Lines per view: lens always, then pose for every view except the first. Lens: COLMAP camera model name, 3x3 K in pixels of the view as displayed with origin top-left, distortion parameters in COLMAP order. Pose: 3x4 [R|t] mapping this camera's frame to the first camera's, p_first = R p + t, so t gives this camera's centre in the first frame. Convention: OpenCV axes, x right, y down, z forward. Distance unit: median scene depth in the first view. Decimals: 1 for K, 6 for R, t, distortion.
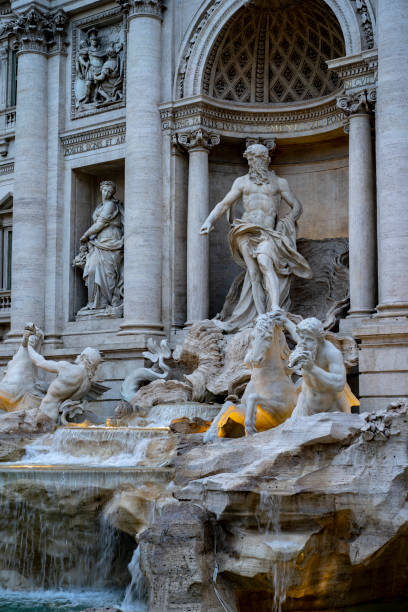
lens RADIAL K [[1010.5, 0, 216.0], [0, 1010.5, 304.8], [0, 0, 1]] dist [-0.019825, -0.061632]
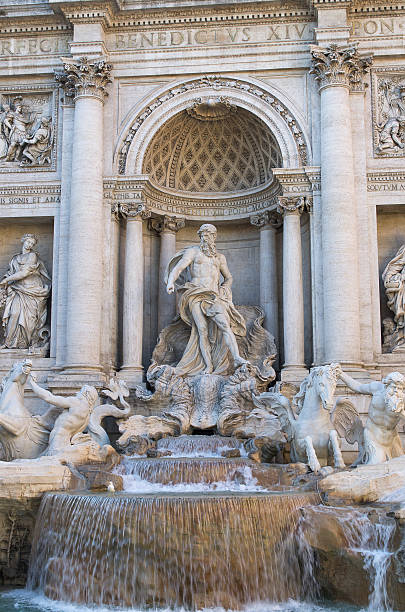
lens RADIAL K [[805.1, 0, 202.0], [0, 805.1, 304.5], [0, 0, 1]] dist [-0.021004, -0.017835]
pose [[0.855413, 0.089053, 0.510233, -0.422299], [-0.058430, 0.995412, -0.075774, 0.012270], [-0.514640, 0.035005, 0.856692, 0.155655]]
